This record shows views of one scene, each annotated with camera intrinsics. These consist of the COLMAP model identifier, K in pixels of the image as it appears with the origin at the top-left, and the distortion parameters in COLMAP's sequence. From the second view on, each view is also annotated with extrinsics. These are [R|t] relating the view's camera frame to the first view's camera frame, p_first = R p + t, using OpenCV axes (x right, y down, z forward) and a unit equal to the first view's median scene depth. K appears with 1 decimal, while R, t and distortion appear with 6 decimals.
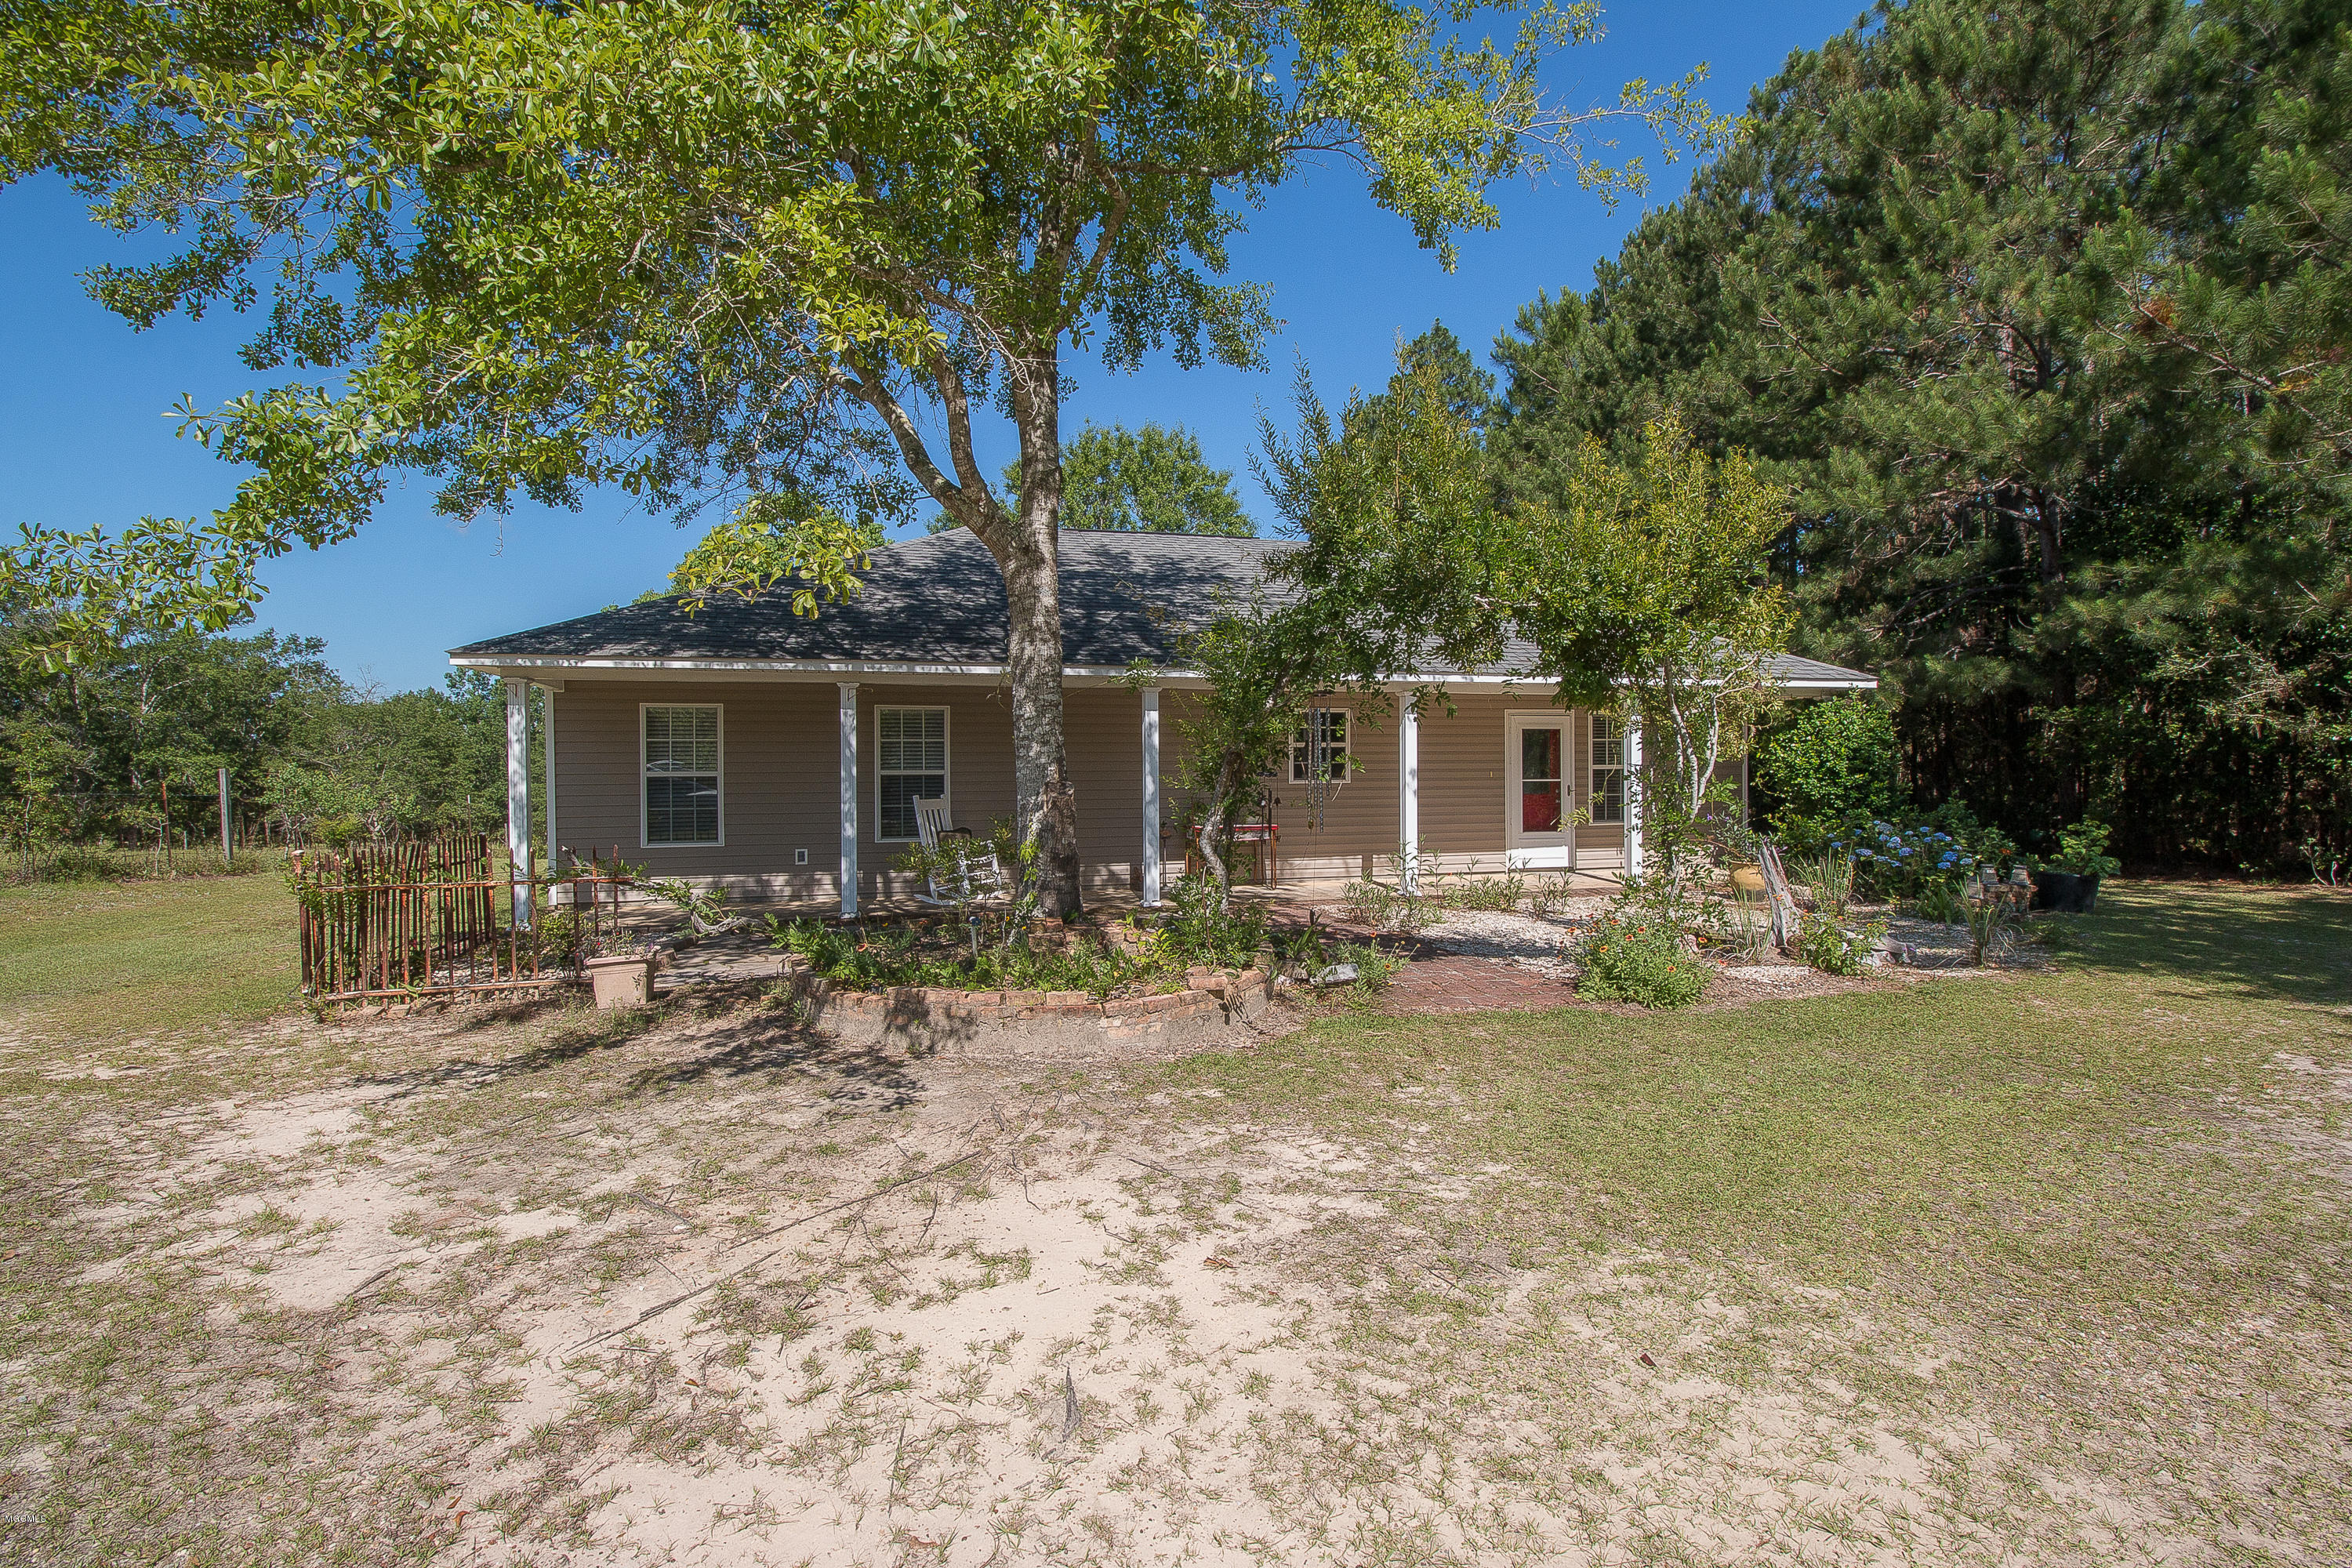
lens RADIAL K [[1089.3, 0, 1172.6], [0, 1089.3, 782.5], [0, 0, 1]] dist [-0.004481, -0.009060]
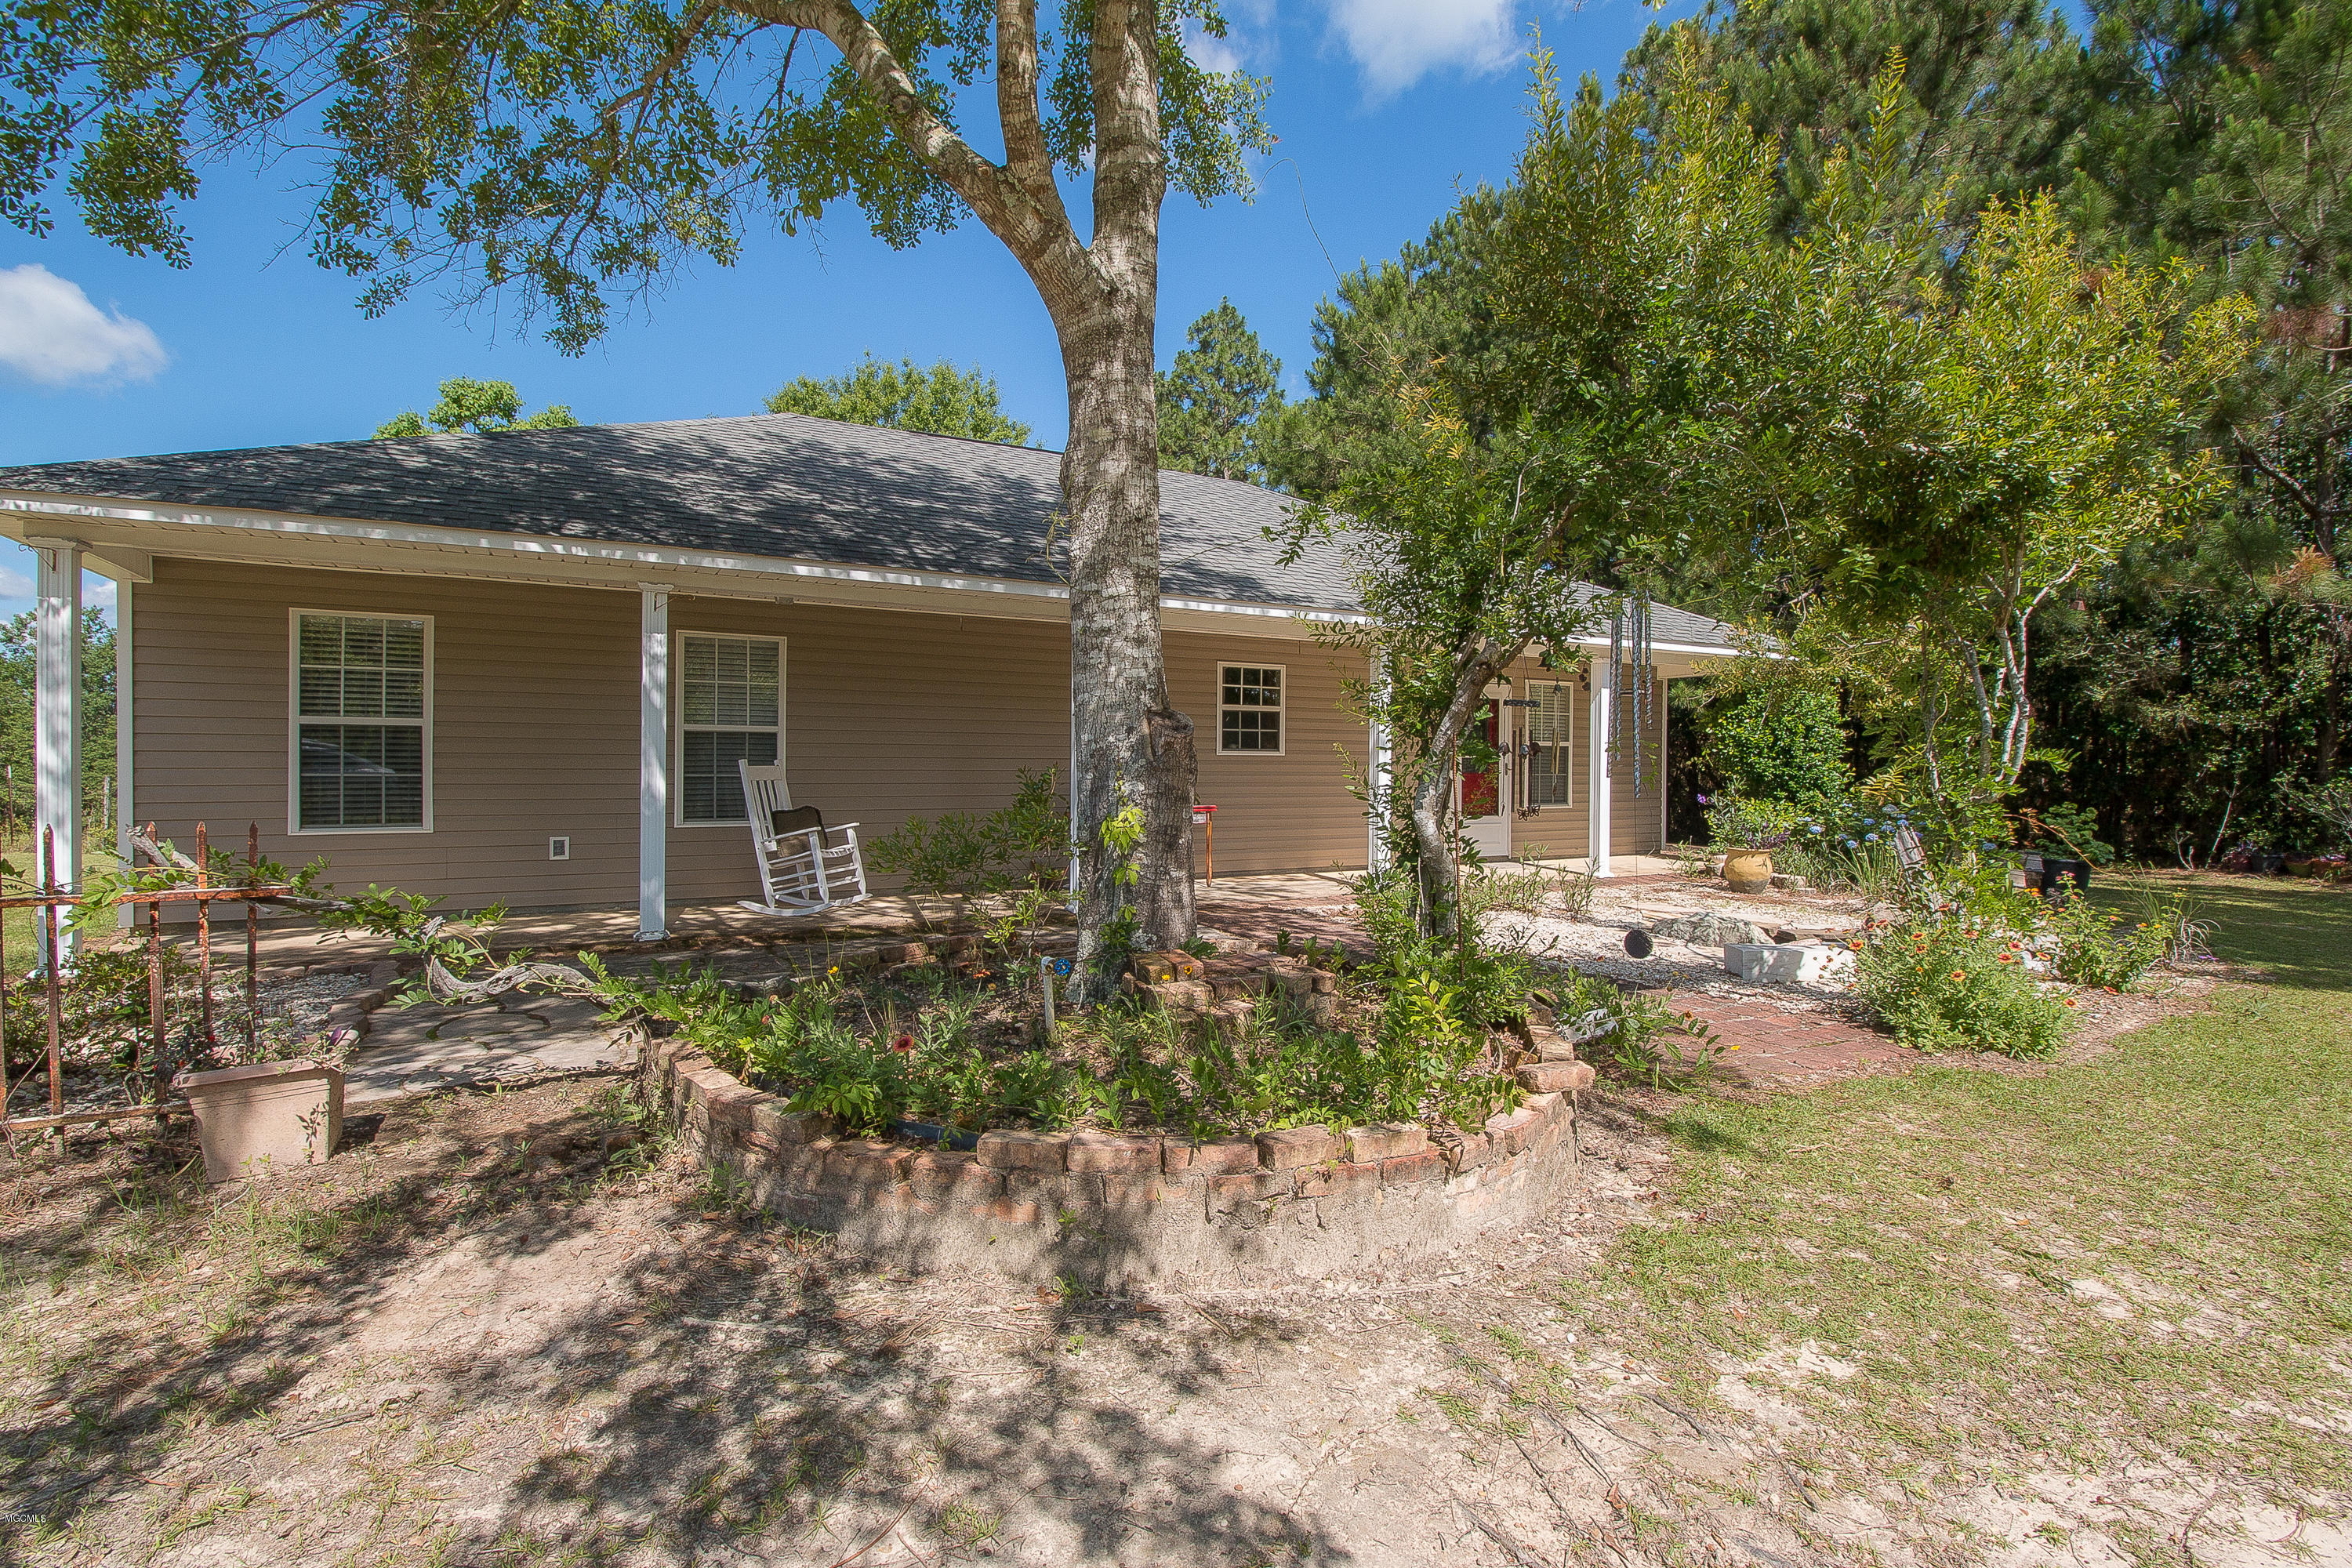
lens RADIAL K [[1089.3, 0, 1174.2], [0, 1089.3, 778.6], [0, 0, 1]] dist [-0.004481, -0.009060]
pose [[0.971063, 0.009783, 0.238624, -0.129839], [-0.010771, 0.999938, 0.002834, 0.018329], [-0.238582, -0.005322, 0.971108, 0.248255]]
